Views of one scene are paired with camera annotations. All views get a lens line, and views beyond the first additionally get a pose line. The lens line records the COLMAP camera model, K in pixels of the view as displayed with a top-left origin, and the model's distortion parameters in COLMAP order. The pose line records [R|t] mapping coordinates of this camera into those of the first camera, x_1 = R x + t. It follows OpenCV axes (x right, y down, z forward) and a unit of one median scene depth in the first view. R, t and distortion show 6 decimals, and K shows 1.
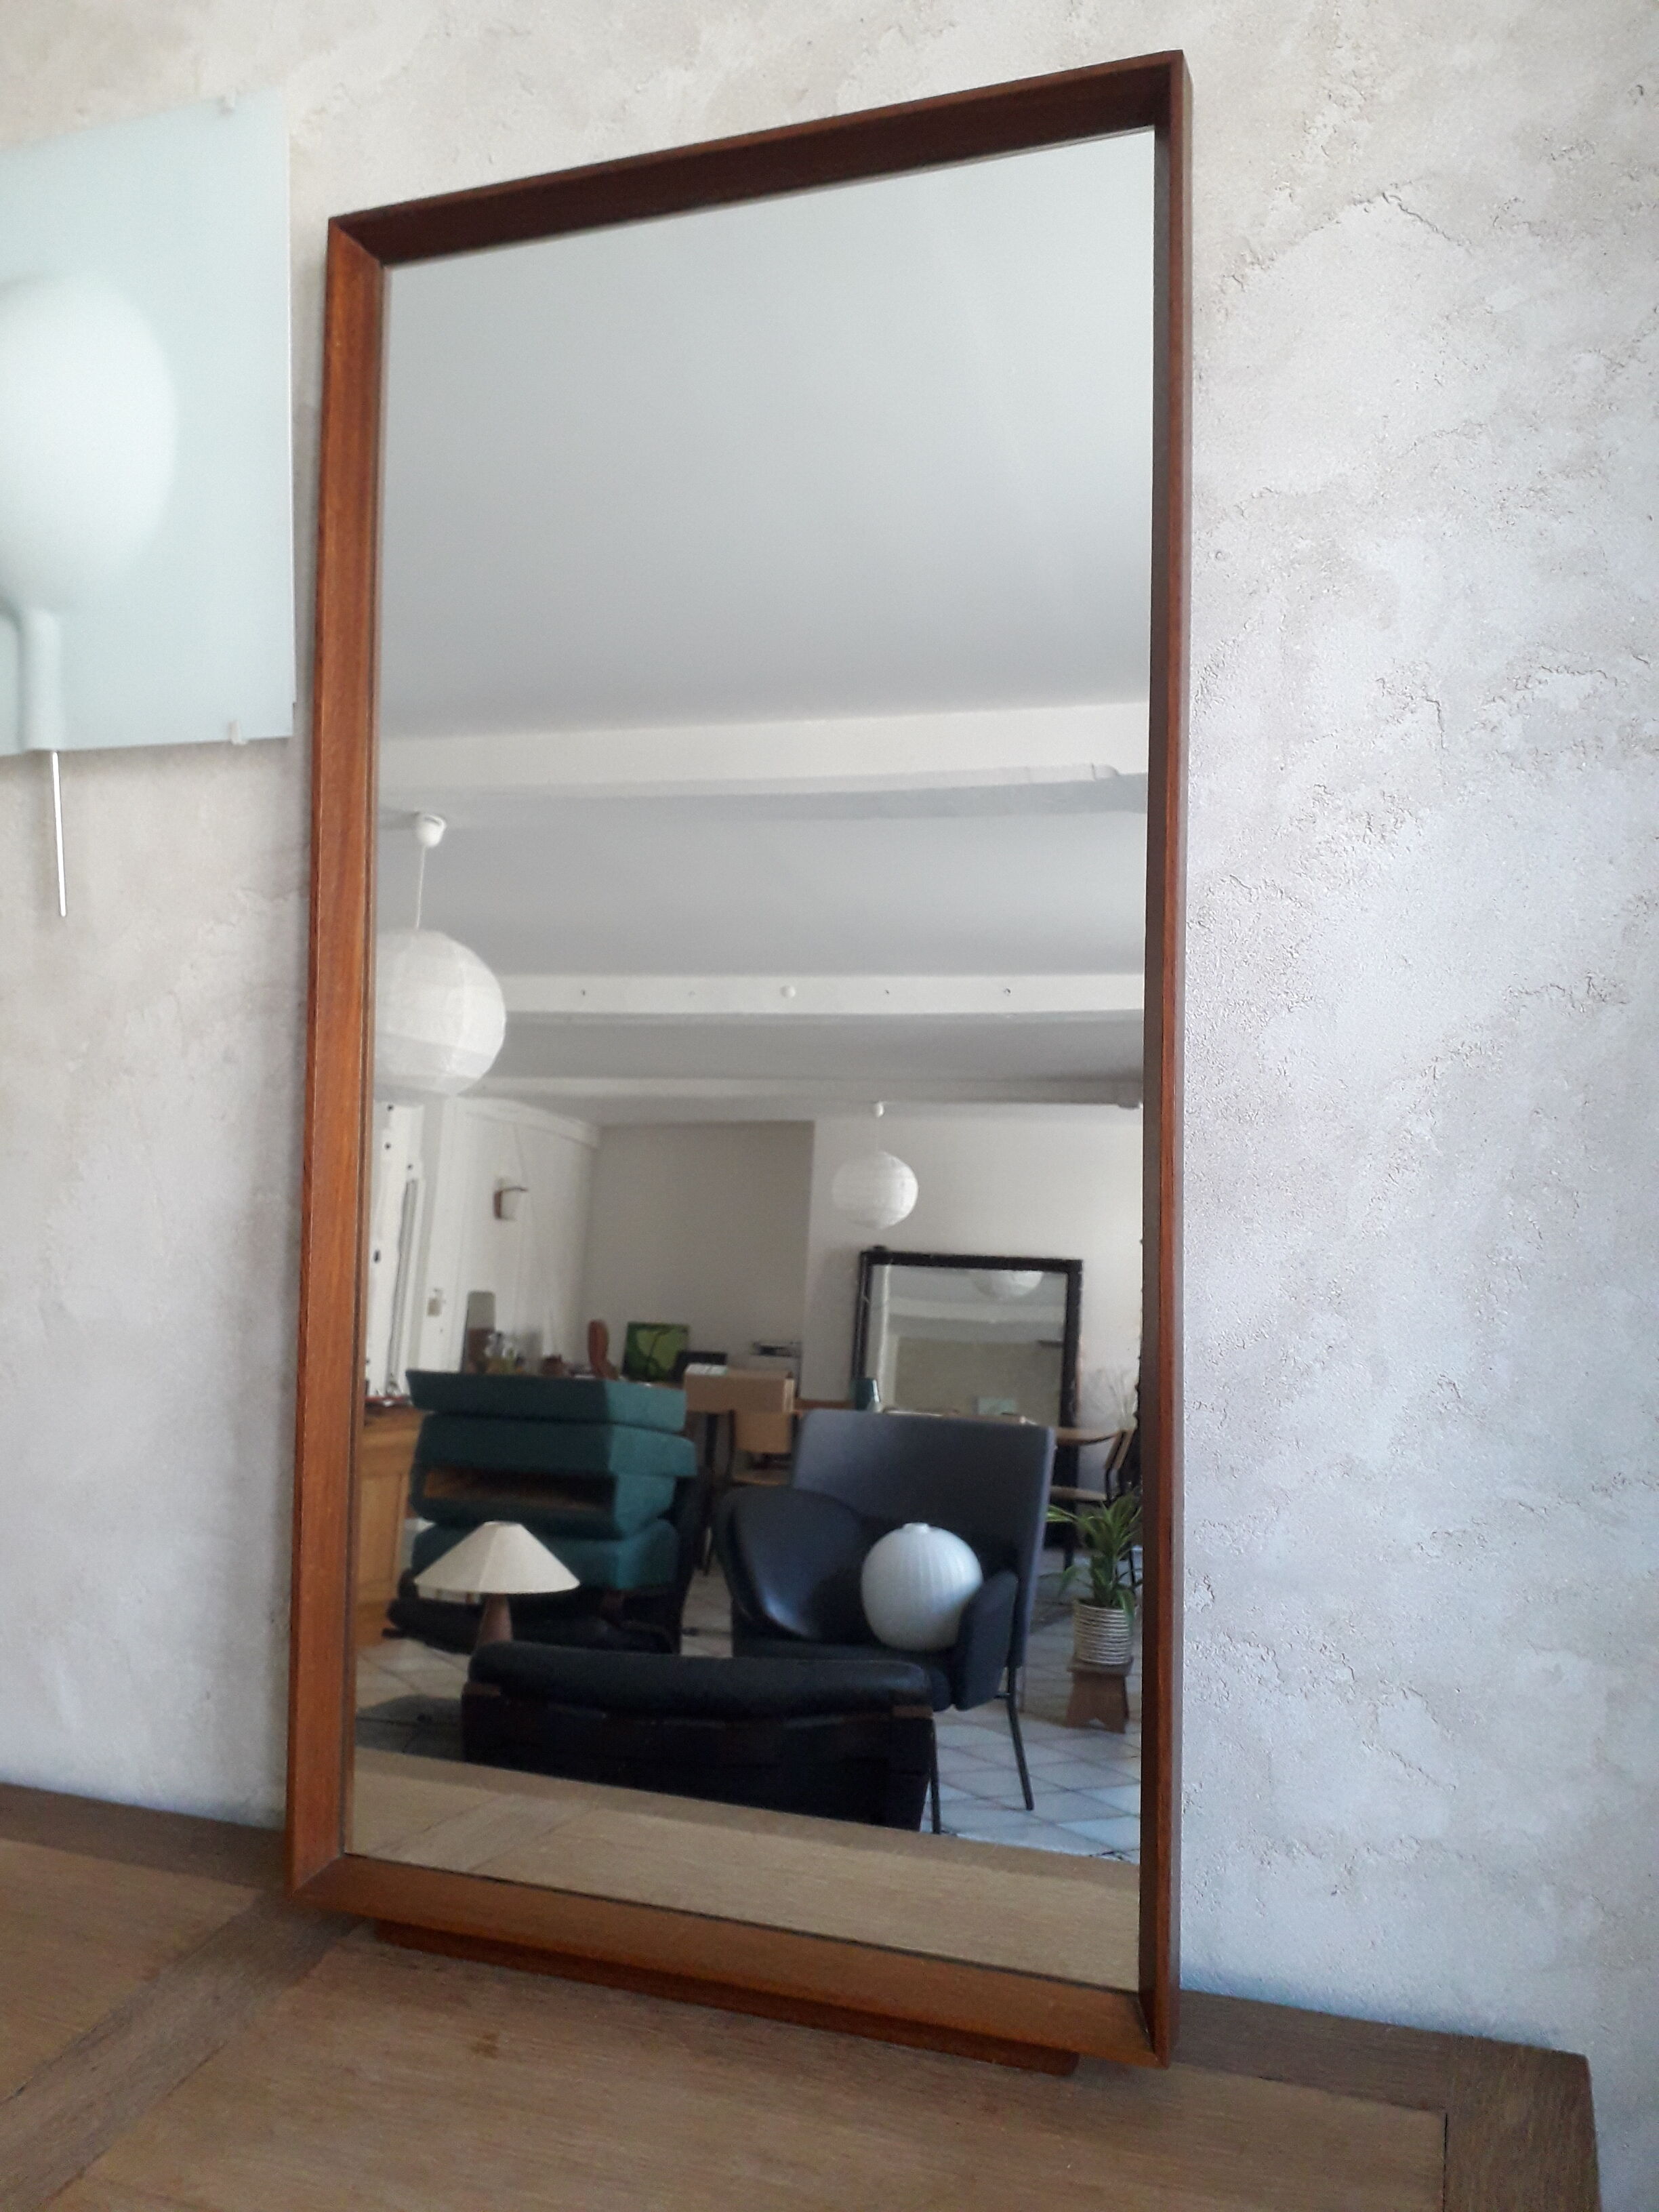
lens RADIAL K [[1679.8, 0, 829.8], [0, 1679.8, 989.3], [0, 0, 1]] dist [-0.004210, 0.001812]
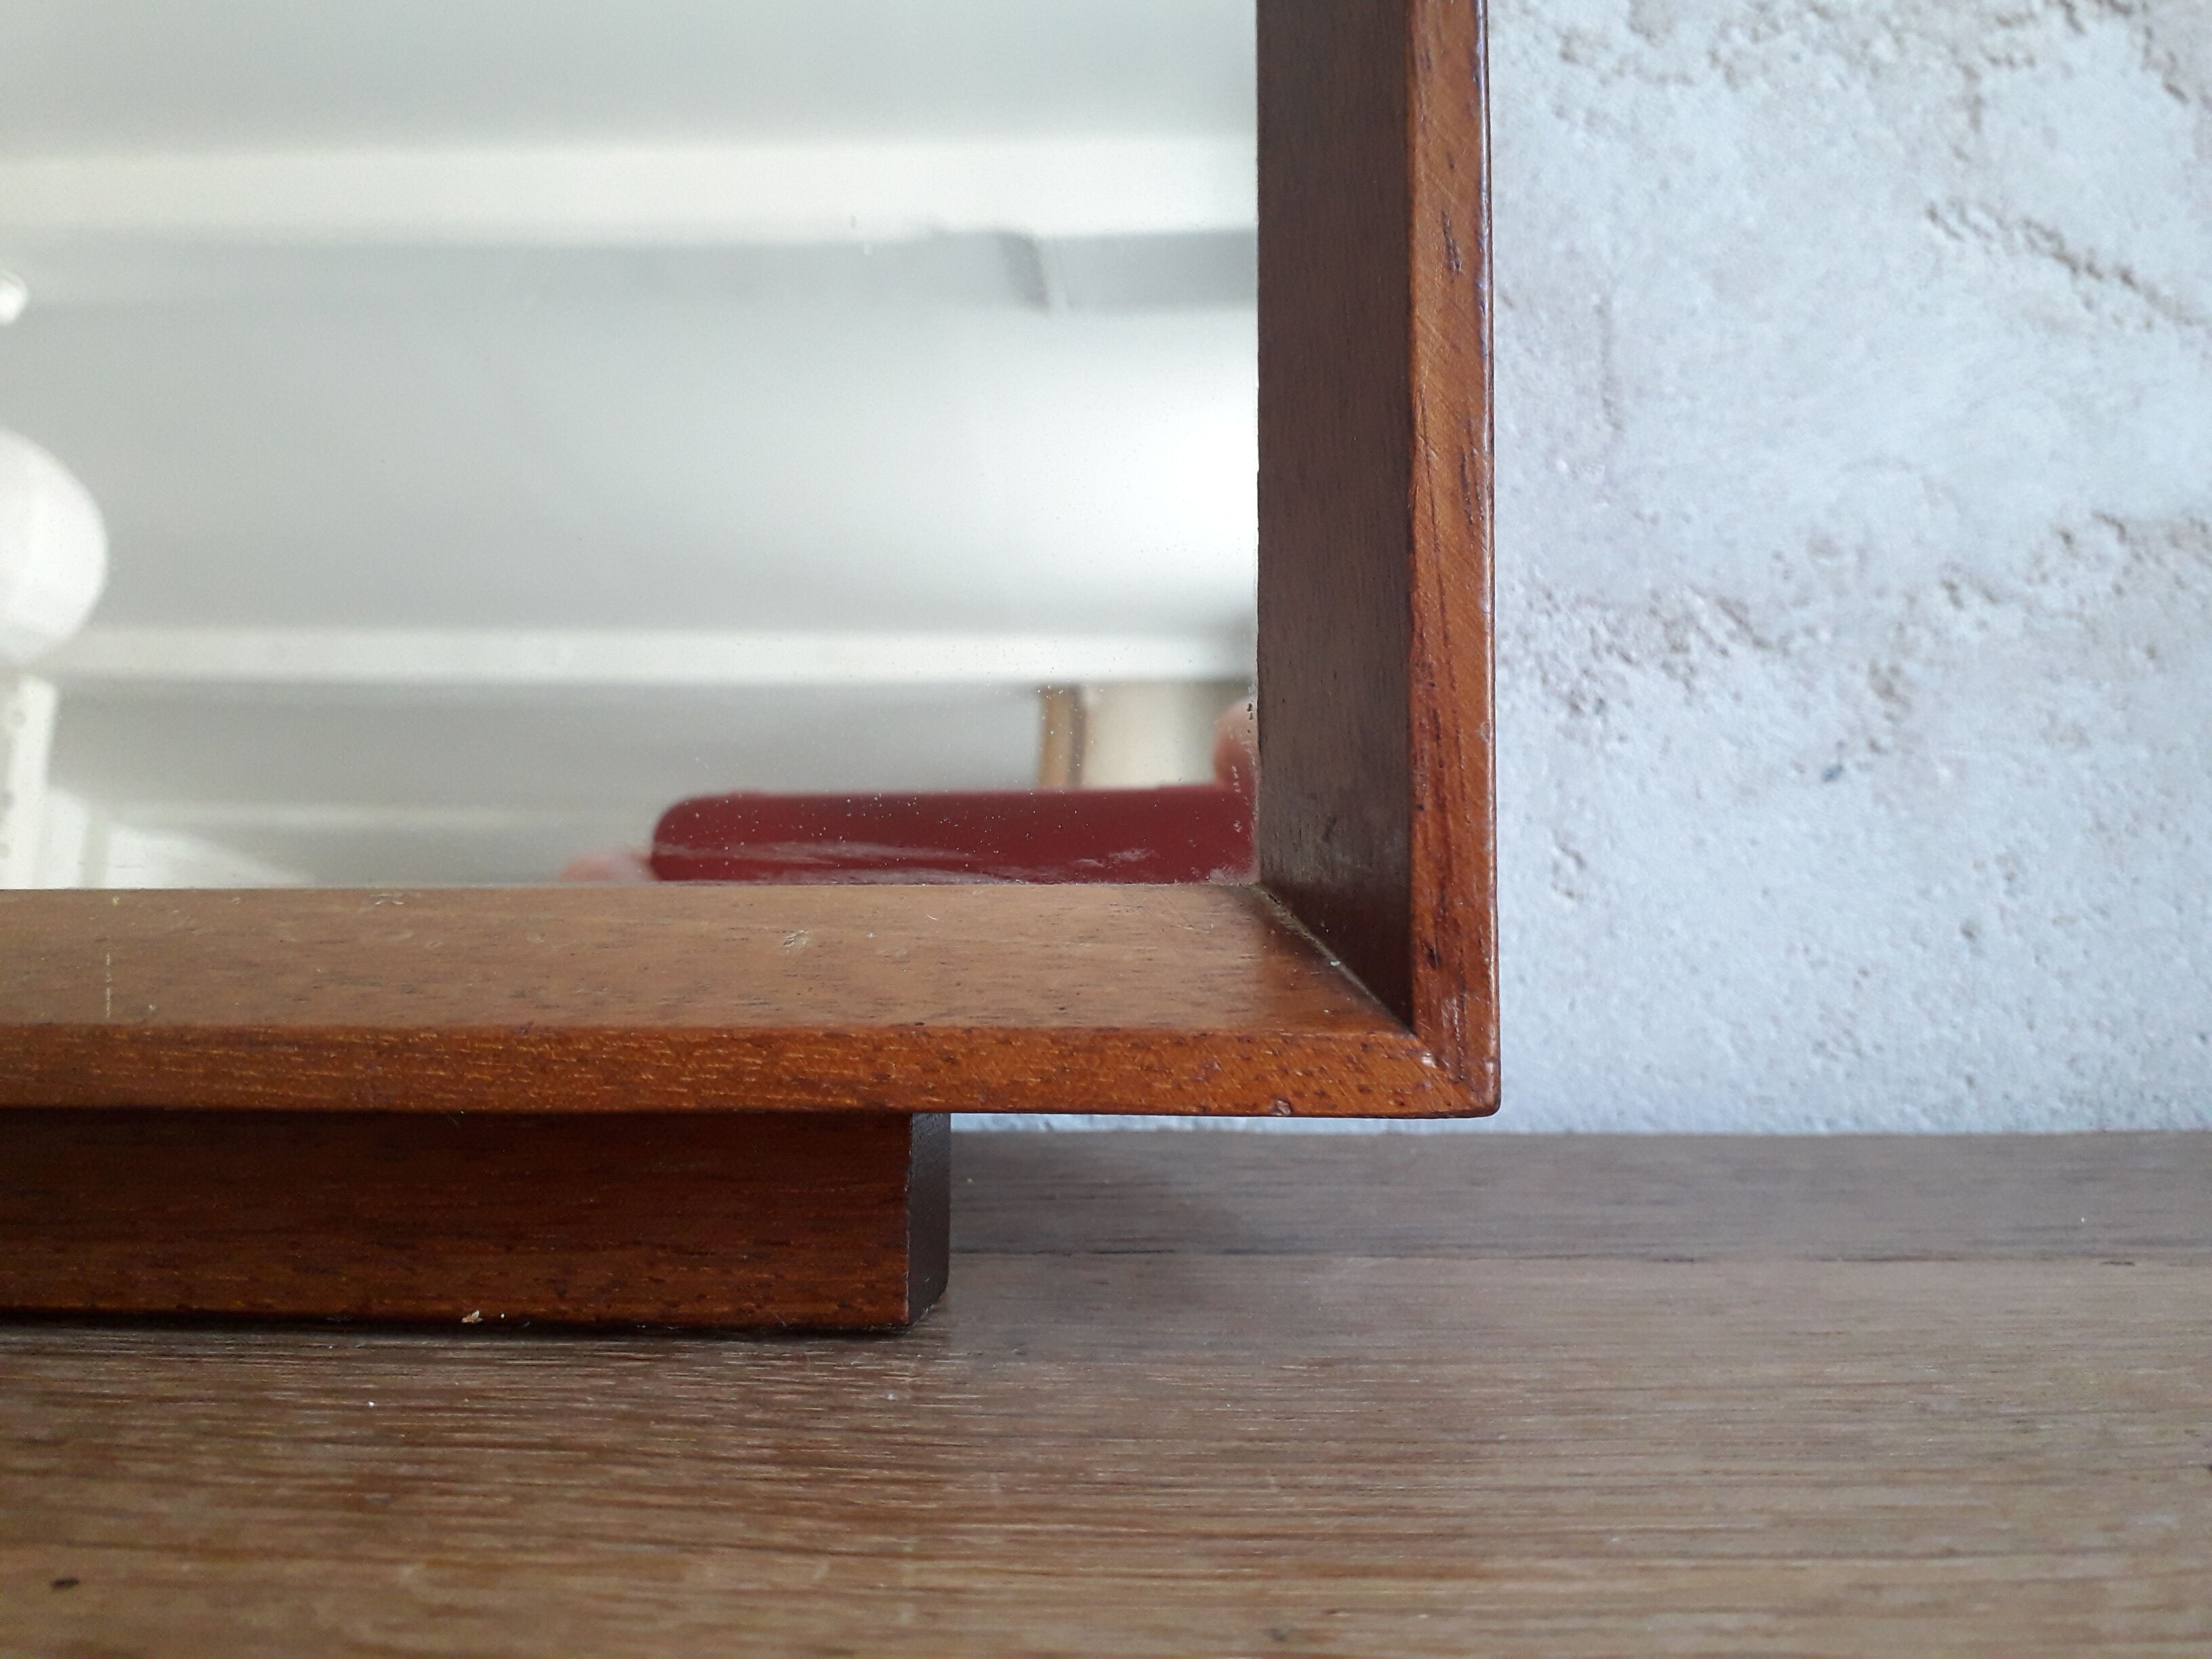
lens RADIAL K [[1679.8, 0, 1106.9], [0, 1679.8, 788.8], [0, 0, 1]] dist [-0.004210, 0.001812]
pose [[0.966715, -0.008115, 0.255726, 0.110004], [0.011142, 0.999884, -0.010390, 0.538562], [-0.255612, 0.012893, 0.966694, 0.752659]]
